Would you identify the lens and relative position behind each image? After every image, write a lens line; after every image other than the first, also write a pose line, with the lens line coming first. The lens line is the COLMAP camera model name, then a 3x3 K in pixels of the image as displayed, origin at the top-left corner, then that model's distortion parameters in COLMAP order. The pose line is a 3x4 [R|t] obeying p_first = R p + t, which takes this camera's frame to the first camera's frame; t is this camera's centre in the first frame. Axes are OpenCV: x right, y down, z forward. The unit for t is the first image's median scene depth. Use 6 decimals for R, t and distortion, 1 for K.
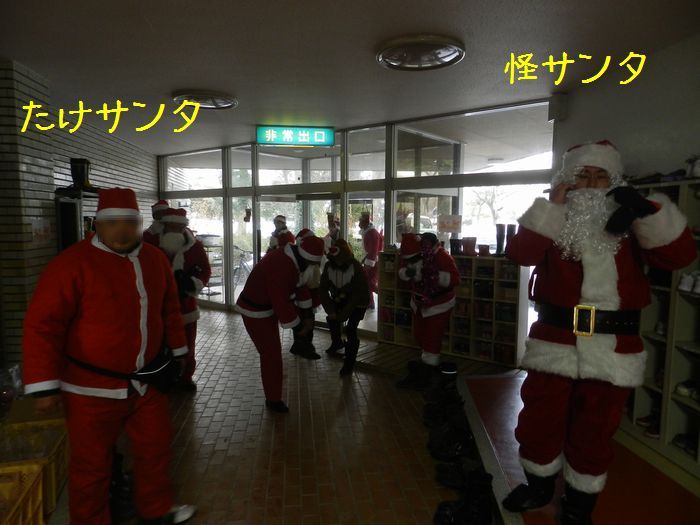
lens RADIAL K [[469.7, 0, 350.0], [0, 469.7, 263.9], [0, 0, 1]] dist [-0.002553, 0.001629]
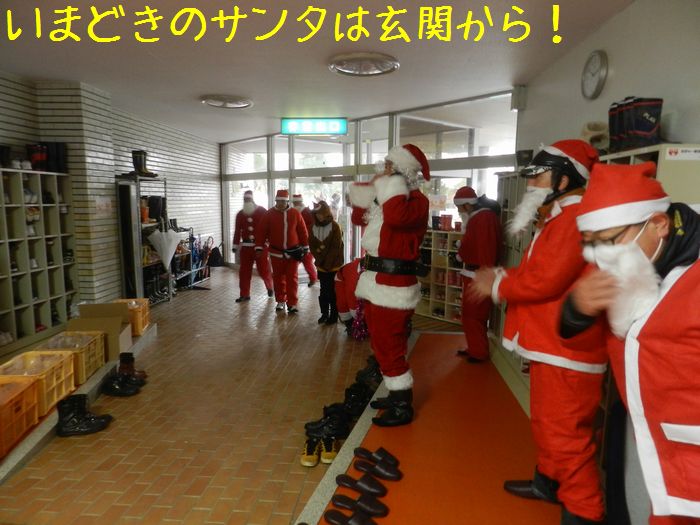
lens RADIAL K [[469.7, 0, 350.1], [0, 469.7, 260.7], [0, 0, 1]] dist [-0.002553, 0.001629]
pose [[0.982661, 0.027430, -0.183372, 0.233740], [-0.021030, 0.999103, 0.036757, 0.018045], [0.184216, -0.032263, 0.982356, -0.162853]]
